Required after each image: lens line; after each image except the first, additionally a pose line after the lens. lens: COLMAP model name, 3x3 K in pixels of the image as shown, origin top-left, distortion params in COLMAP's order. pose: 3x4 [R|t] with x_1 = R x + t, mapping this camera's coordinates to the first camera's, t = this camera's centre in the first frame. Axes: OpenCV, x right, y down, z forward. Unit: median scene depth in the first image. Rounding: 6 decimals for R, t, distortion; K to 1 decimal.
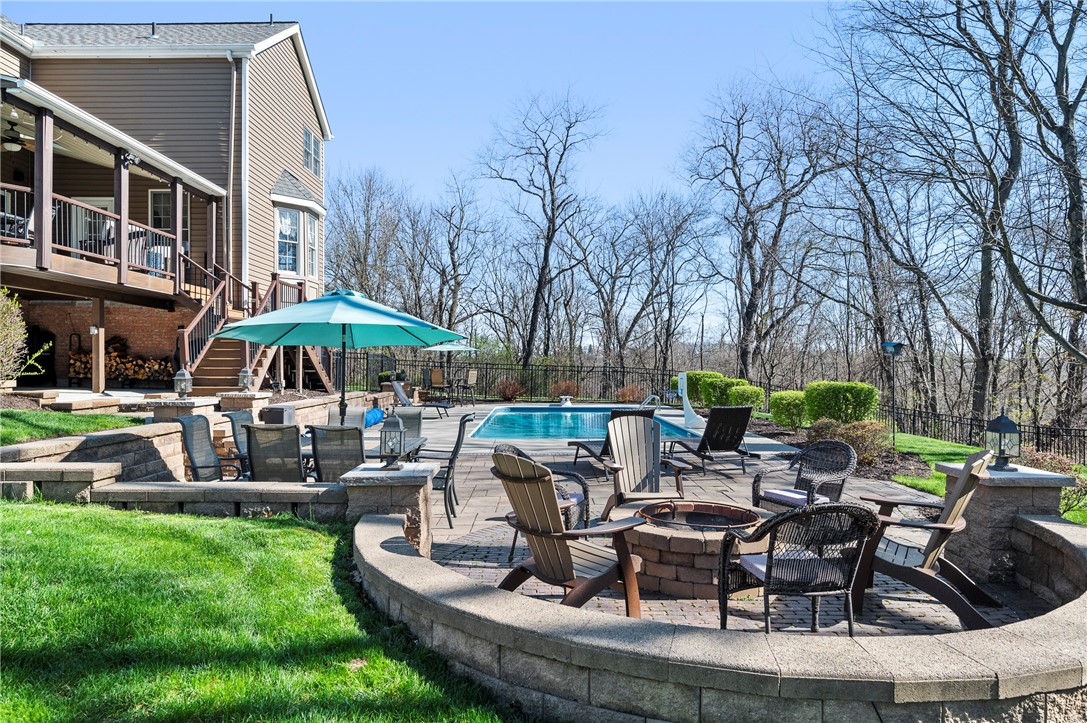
lens RADIAL K [[649.4, 0, 542.3], [0, 649.4, 362.8], [0, 0, 1]] dist [-0.003951, -0.001461]
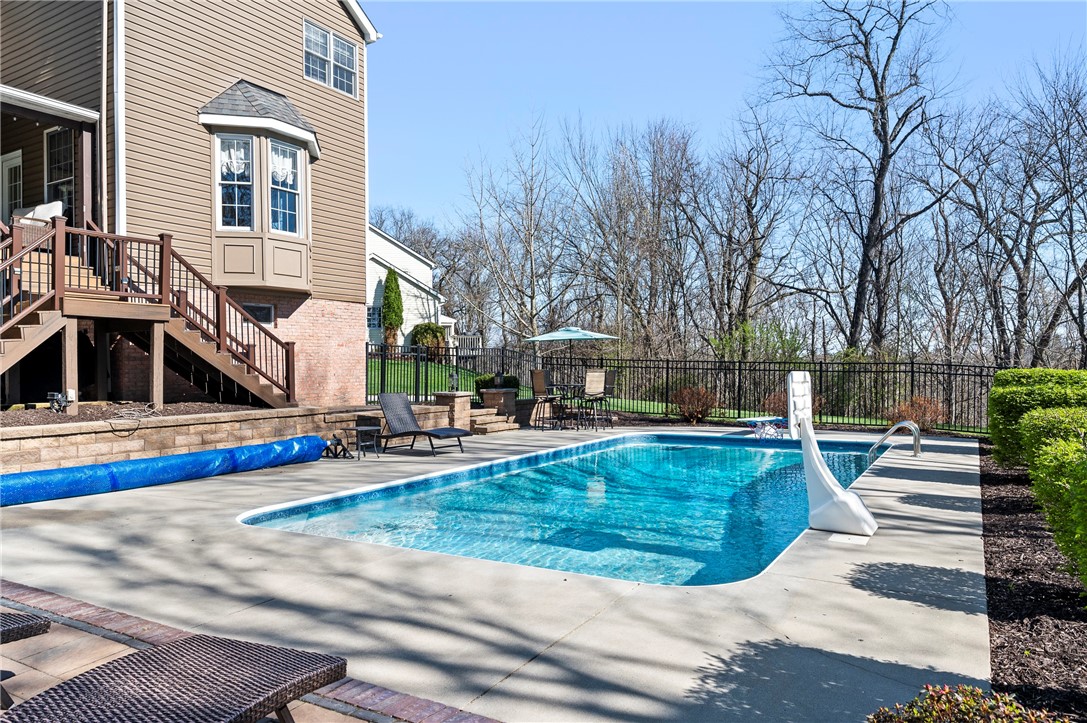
lens RADIAL K [[730.2, 0, 544.5], [0, 730.2, 356.5], [0, 0, 1]] dist [-0.000497, 0.000408]
pose [[0.851698, -0.015684, -0.523798, 0.235506], [0.010414, 0.999861, -0.013006, 0.006363], [0.523929, 0.005622, 0.851743, 0.437022]]
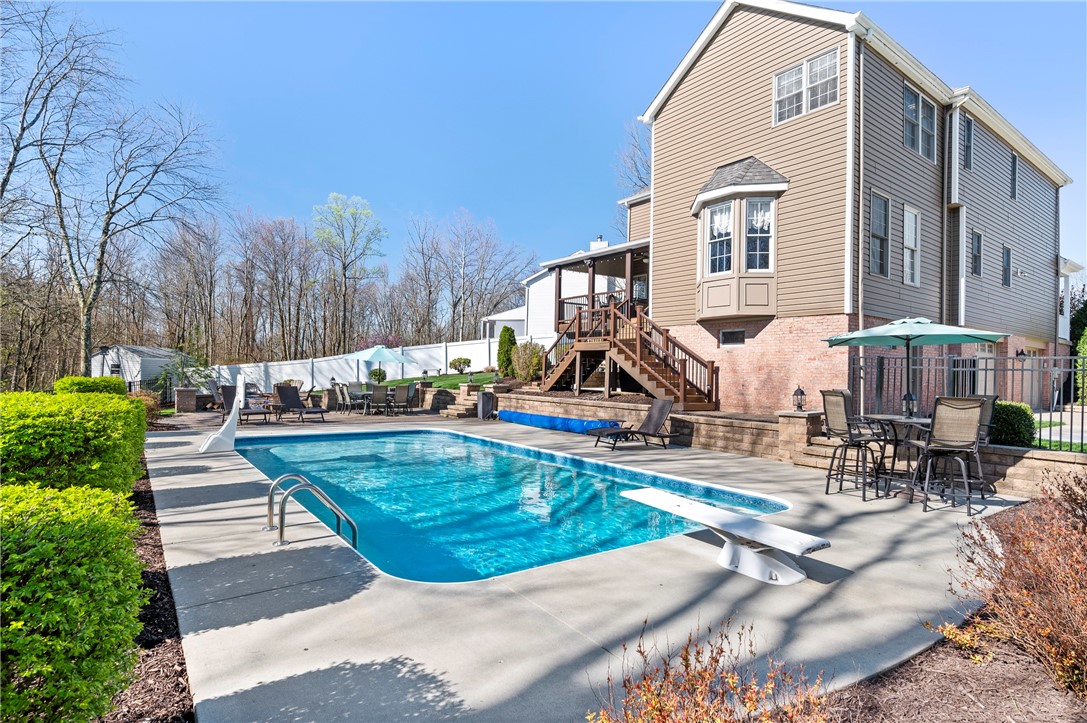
lens RADIAL K [[553.4, 0, 546.1], [0, 553.4, 364.3], [0, 0, 1]] dist [0.005395, 0.000160]
pose [[-0.811085, -0.022931, -0.584479, 0.232196], [-0.019732, 0.999735, -0.011841, 0.000703], [0.584596, 0.001929, -0.811322, 1.277447]]
